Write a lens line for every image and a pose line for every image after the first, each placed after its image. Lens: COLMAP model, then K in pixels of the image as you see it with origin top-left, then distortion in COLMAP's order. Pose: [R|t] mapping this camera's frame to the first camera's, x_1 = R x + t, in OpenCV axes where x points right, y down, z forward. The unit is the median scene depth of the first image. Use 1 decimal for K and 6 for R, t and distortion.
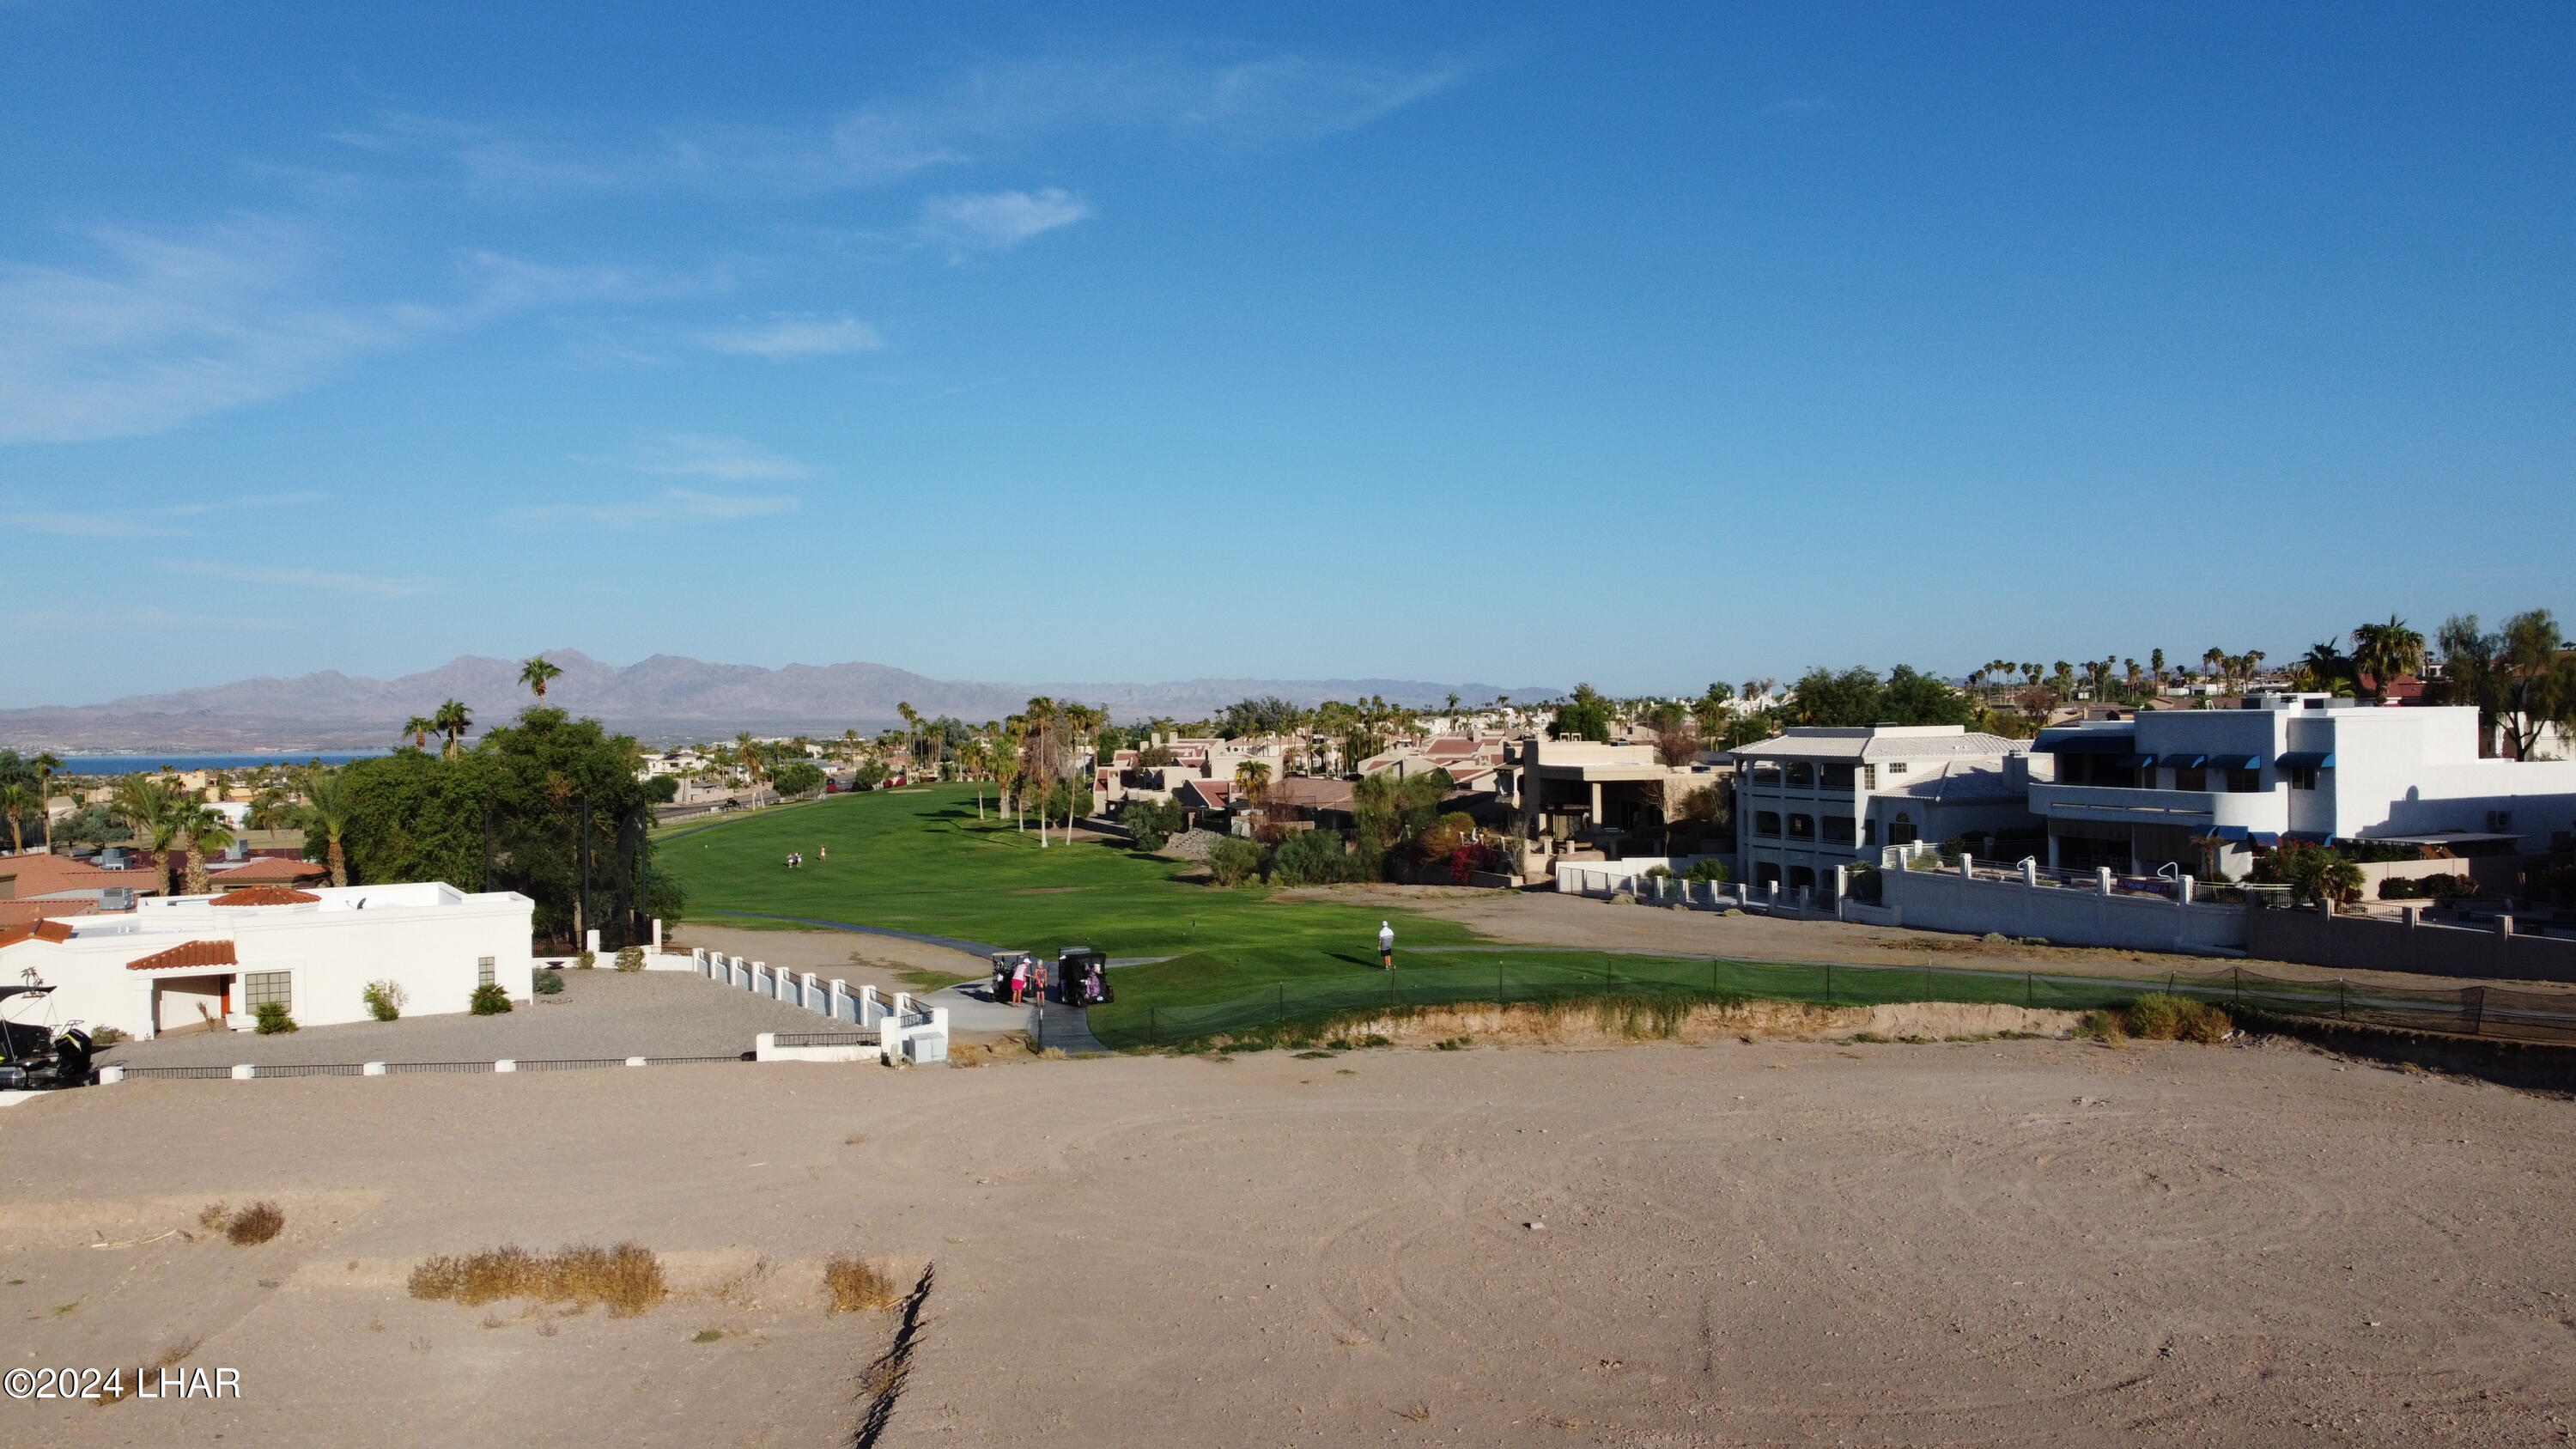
lens RADIAL K [[1946.5, 0, 1285.9], [0, 1946.5, 720.9], [0, 0, 1]] dist [0.007342, -0.018156]
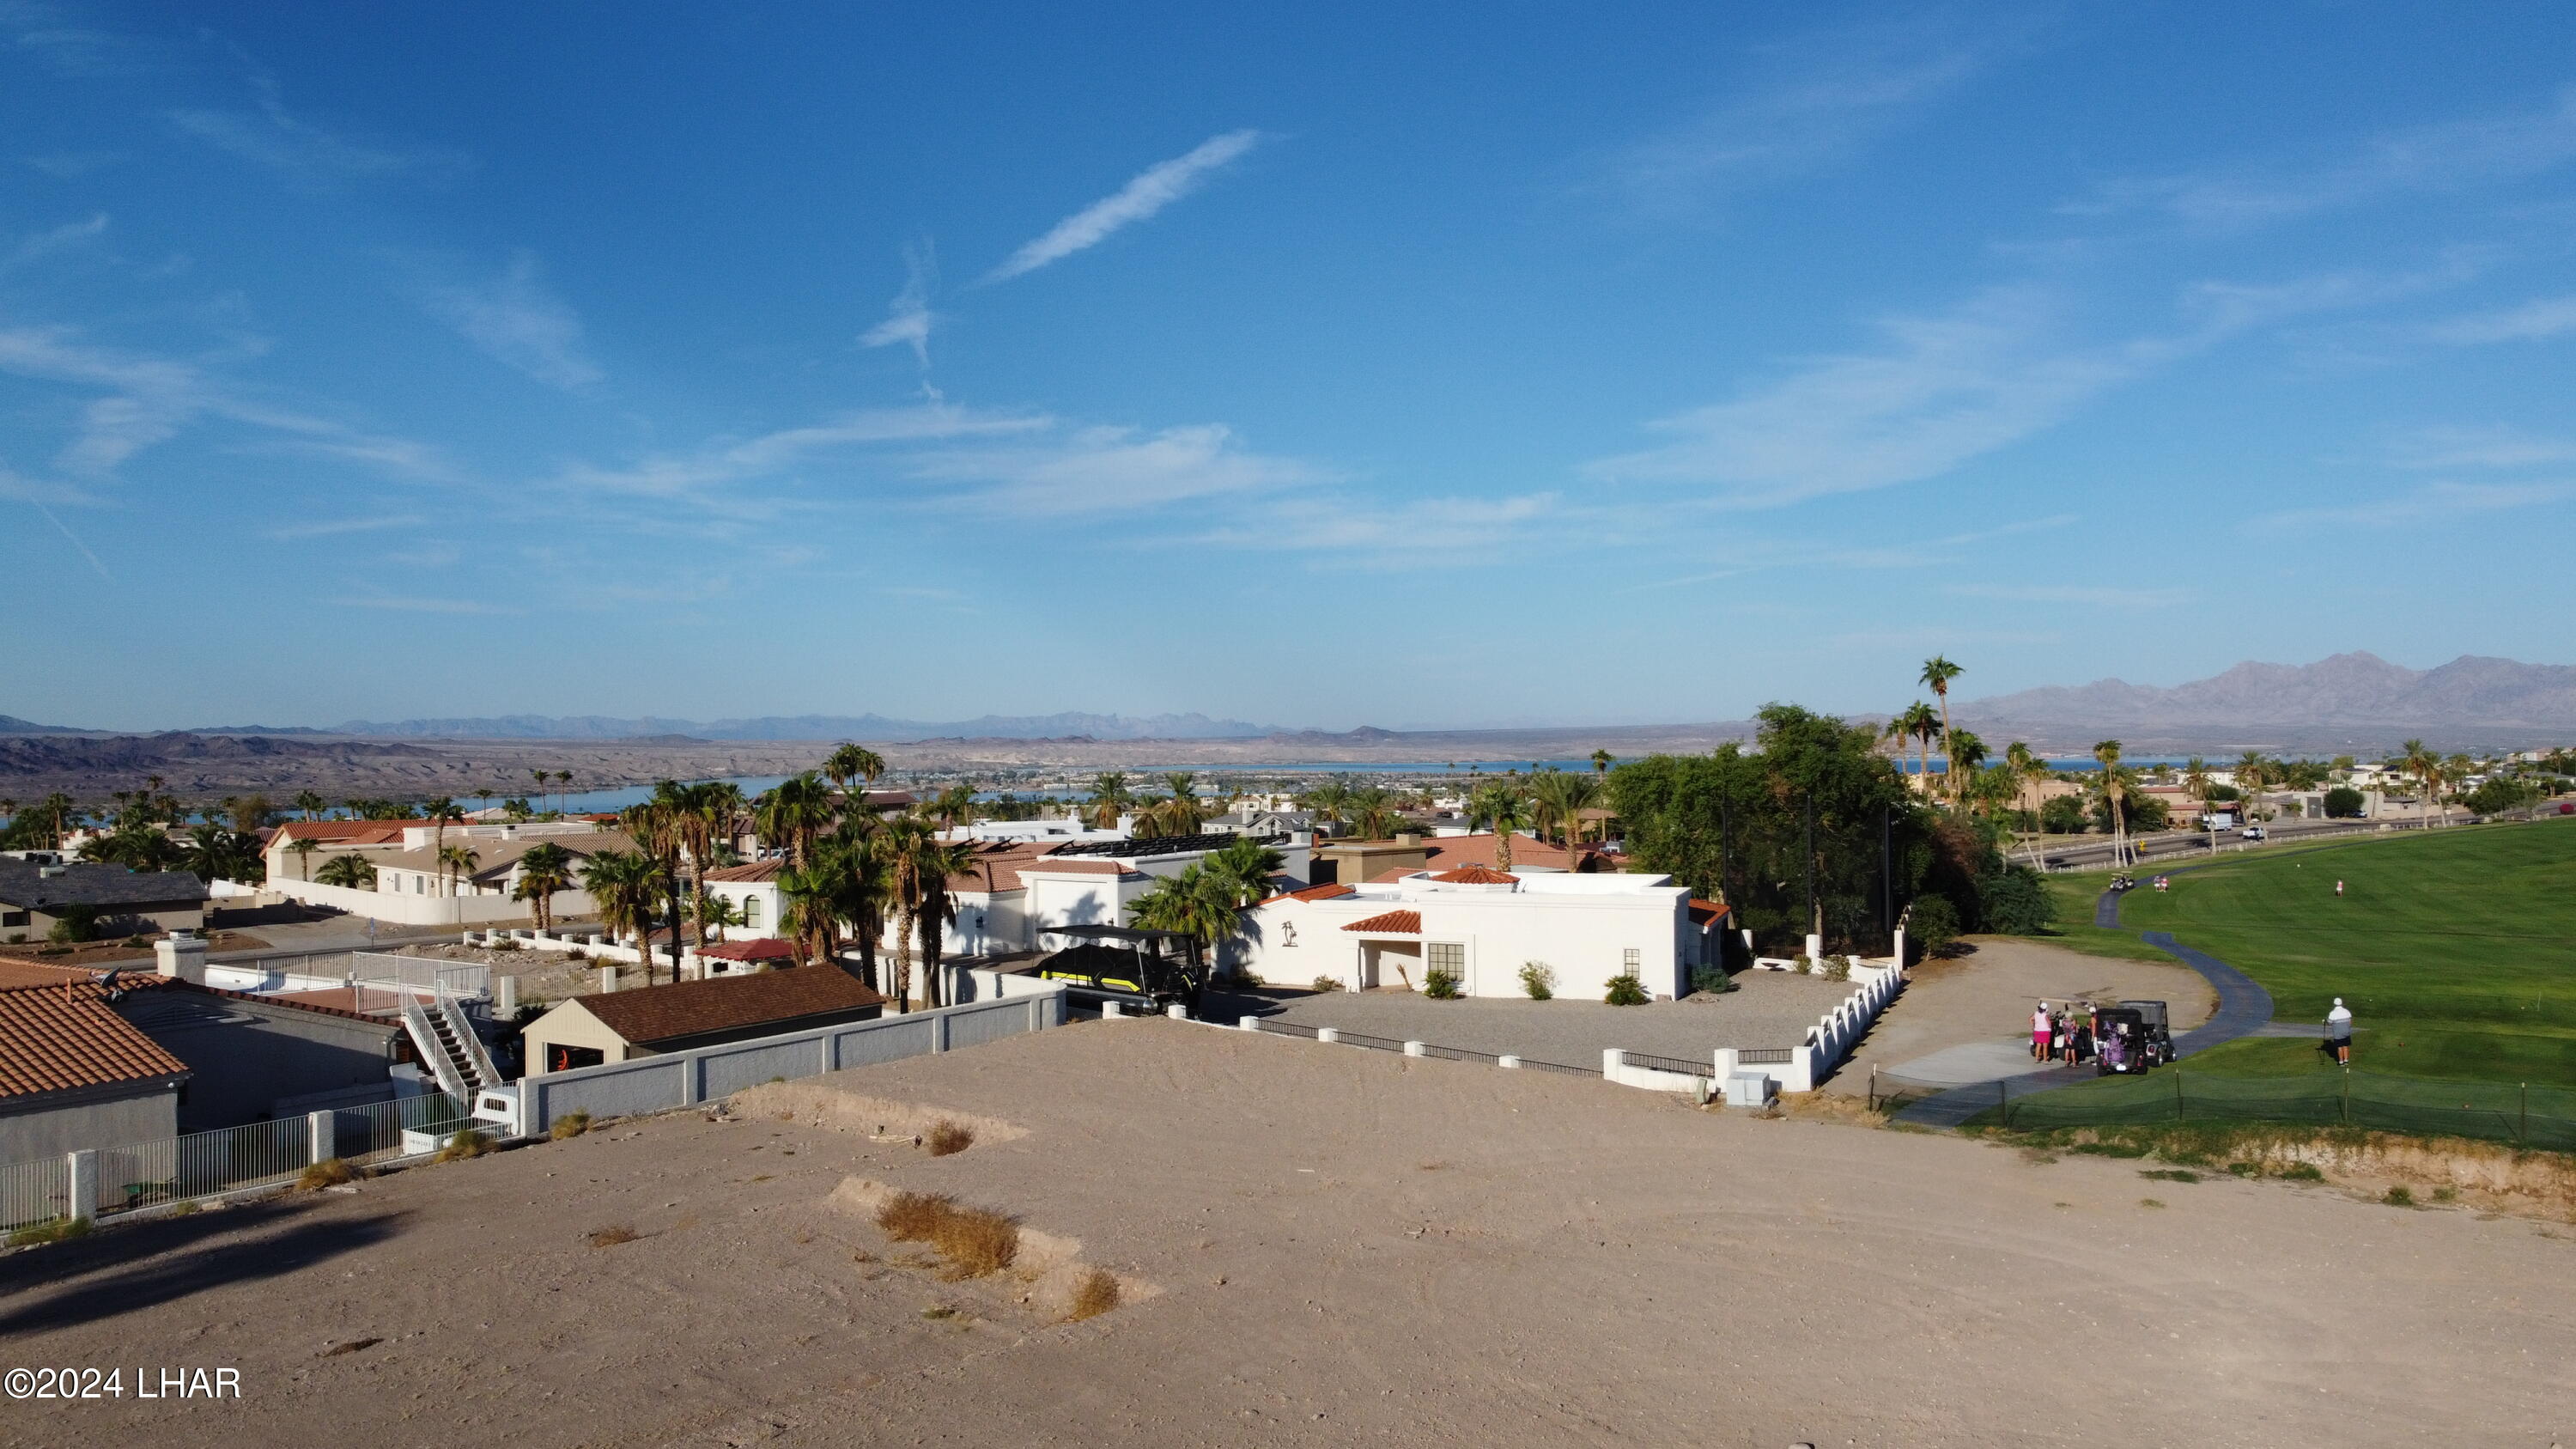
lens RADIAL K [[1950.3, 0, 1285.0], [0, 1950.3, 720.6], [0, 0, 1]] dist [-0.001025, -0.011130]
pose [[0.655021, 0.001518, -0.755609, 0.202933], [-0.004600, 0.999987, -0.001979, 0.004292], [0.755597, 0.004772, 0.655020, 0.167442]]
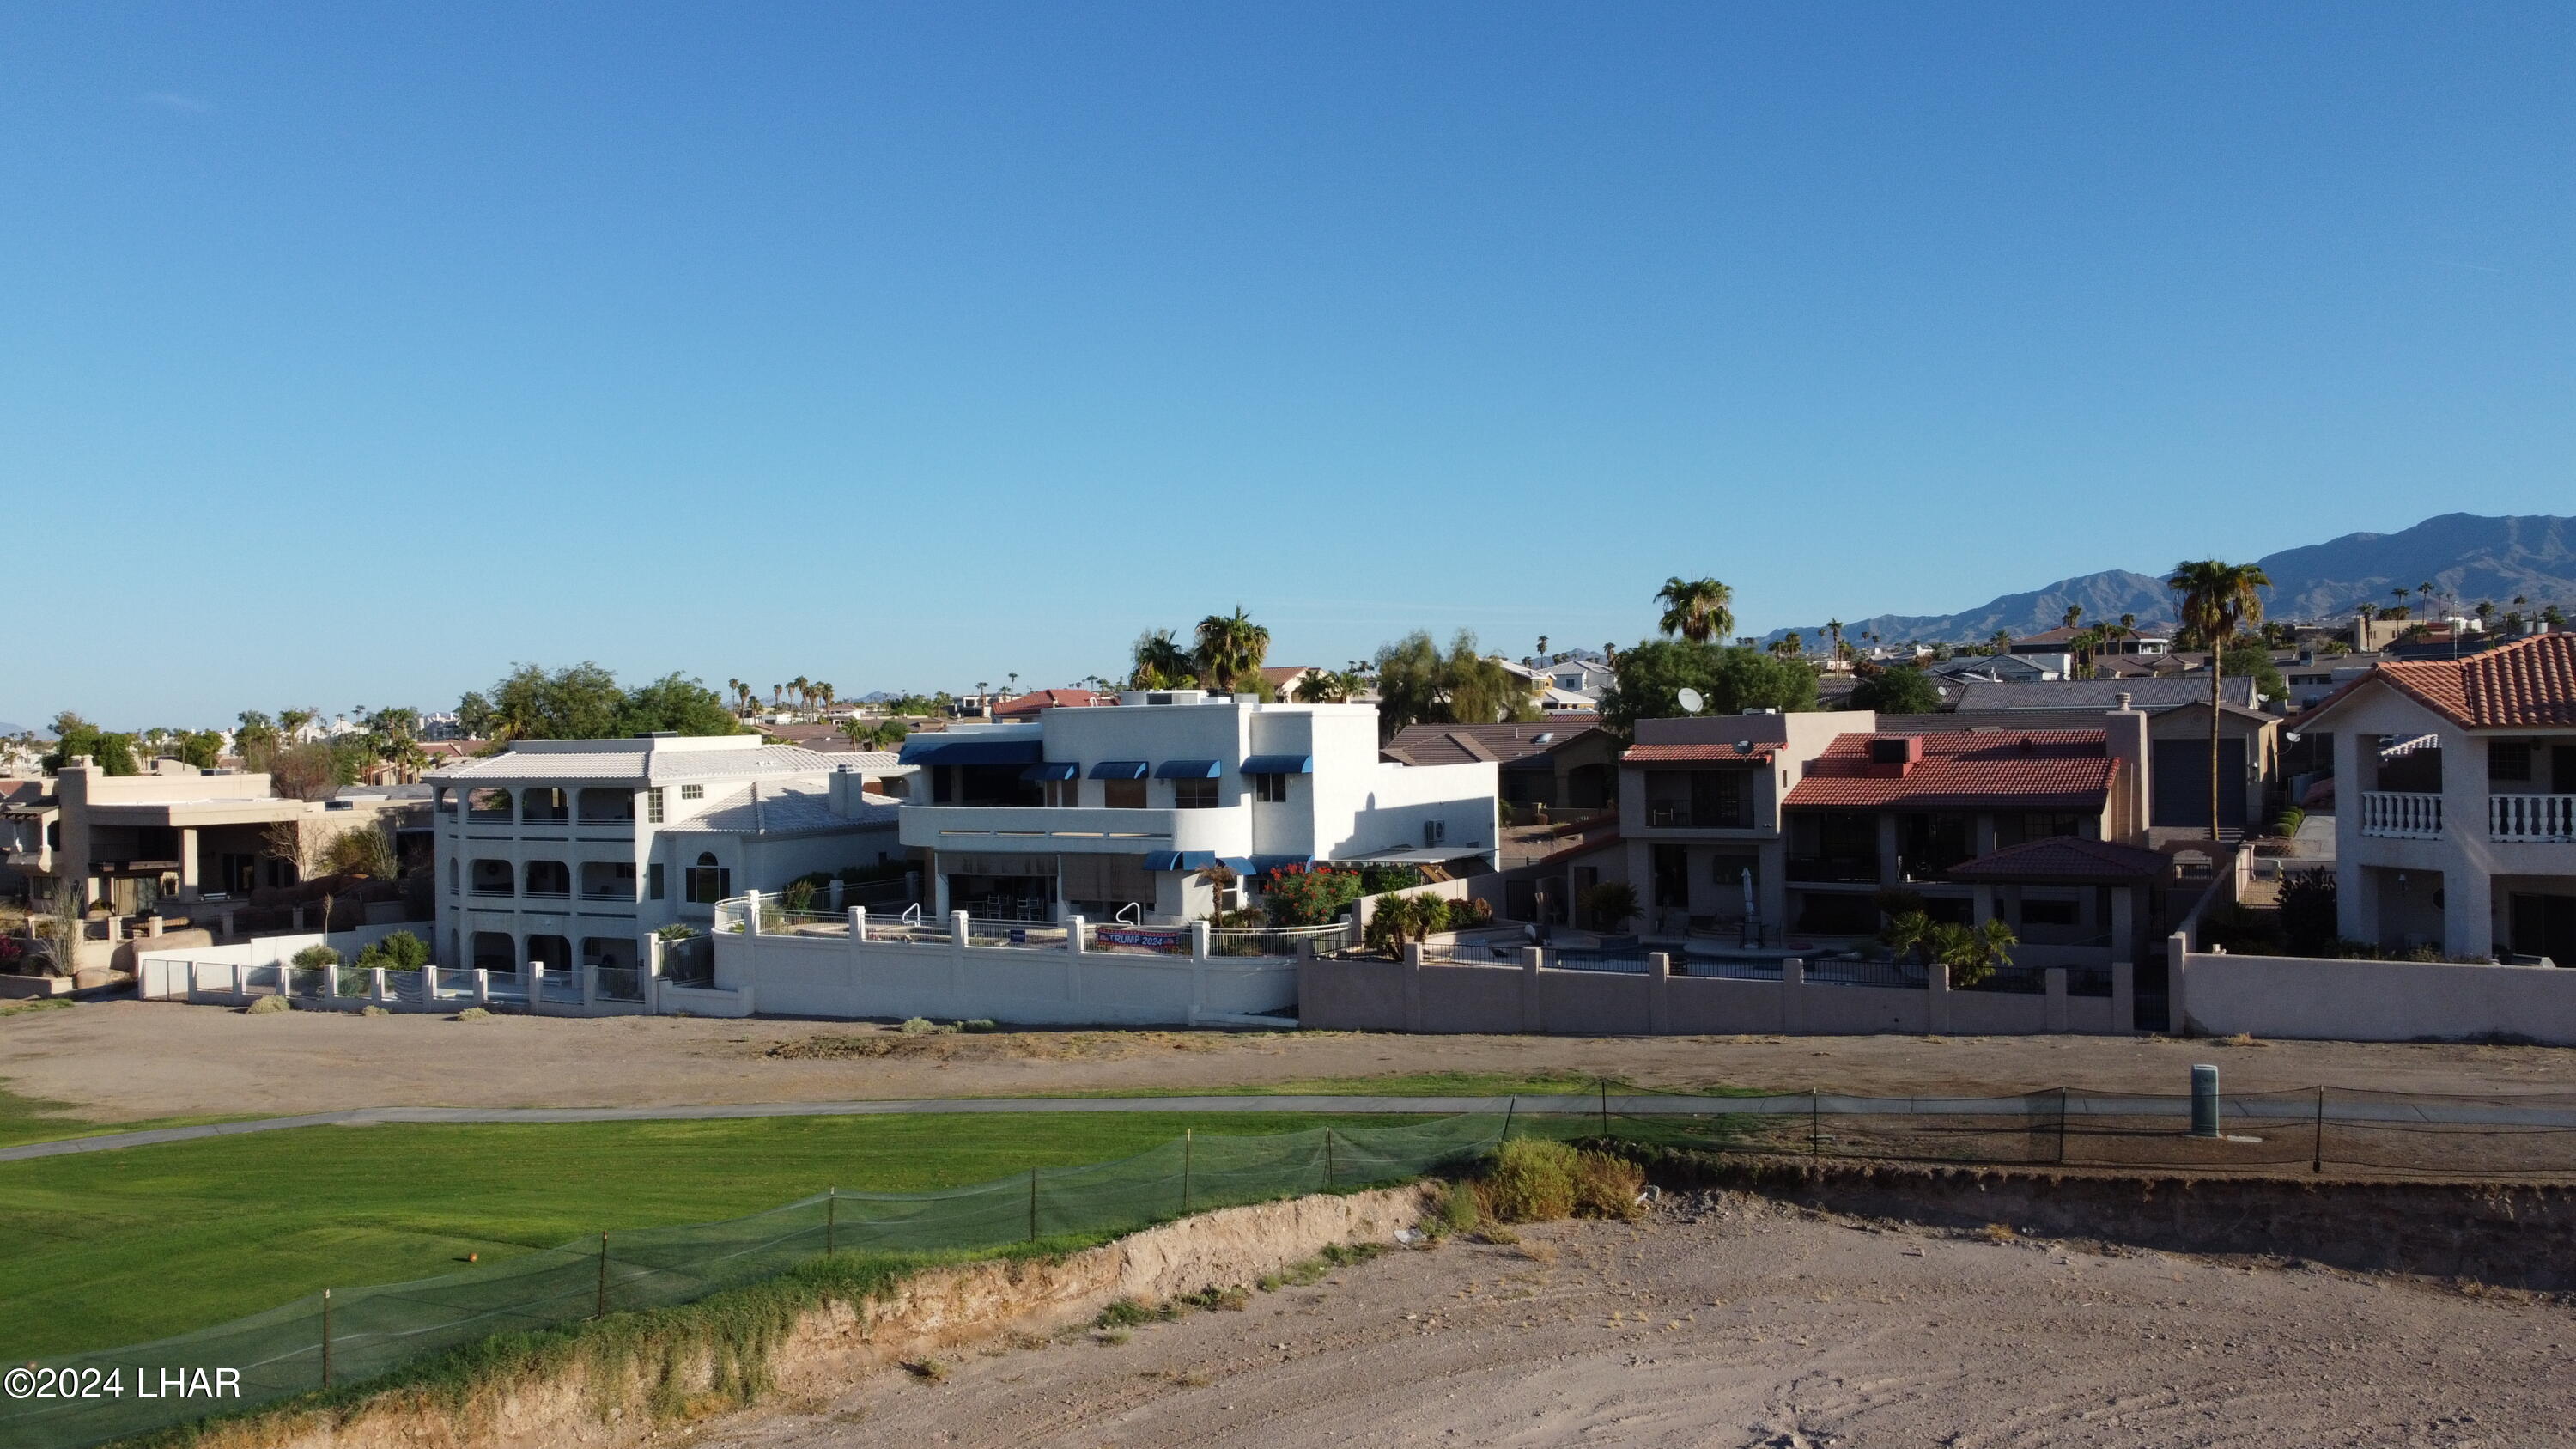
lens RADIAL K [[1953.4, 0, 1288.2], [0, 1953.4, 717.5], [0, 0, 1]] dist [-0.000071, -0.001041]
pose [[0.754659, 0.001261, 0.656116, 0.001072], [0.011290, 0.999825, -0.014907, 0.011684], [-0.656020, 0.018657, 0.754513, 0.362301]]
